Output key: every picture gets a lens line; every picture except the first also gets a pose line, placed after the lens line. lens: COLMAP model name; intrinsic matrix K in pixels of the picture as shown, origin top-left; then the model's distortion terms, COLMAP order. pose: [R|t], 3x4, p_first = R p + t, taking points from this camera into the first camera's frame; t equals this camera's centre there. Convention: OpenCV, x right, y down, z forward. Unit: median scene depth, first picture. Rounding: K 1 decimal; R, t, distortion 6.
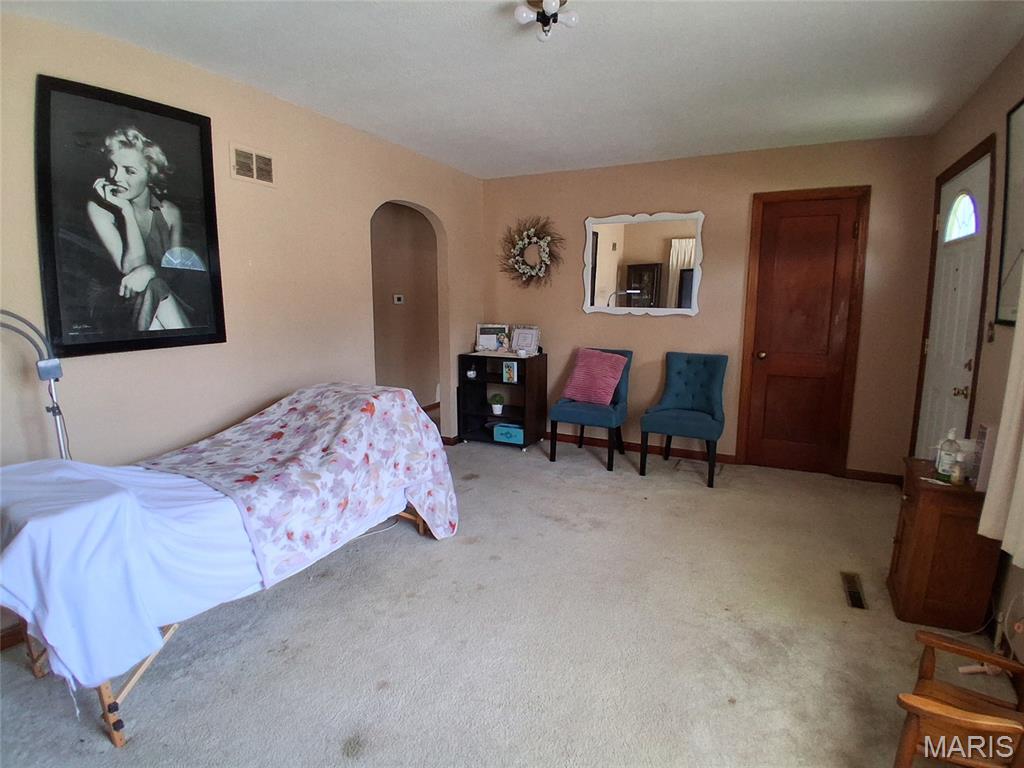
lens RADIAL K [[509.8, 0, 520.7], [0, 509.8, 370.5], [0, 0, 1]] dist [0.008942, -0.049609]
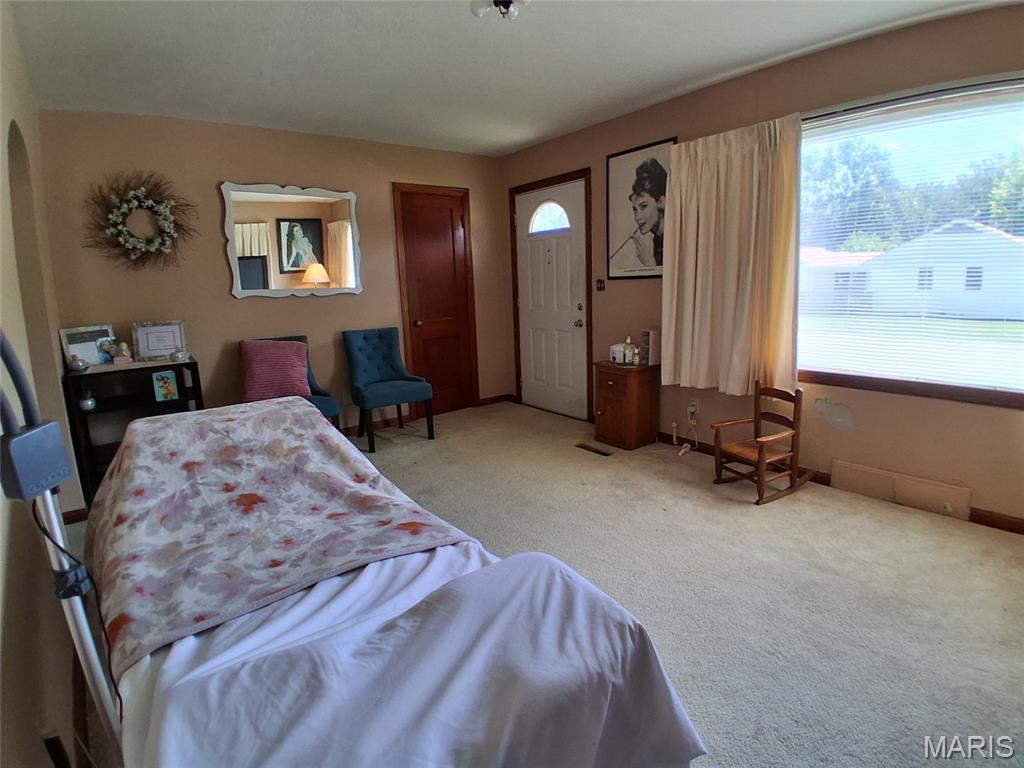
lens RADIAL K [[509.8, 0, 520.7], [0, 509.8, 370.5], [0, 0, 1]] dist [0.008942, -0.049609]
pose [[0.435991, -0.174954, 0.882781, -0.809133], [0.164970, 0.979837, 0.112713, -0.029458], [-0.884701, 0.096491, 0.456063, 0.439104]]
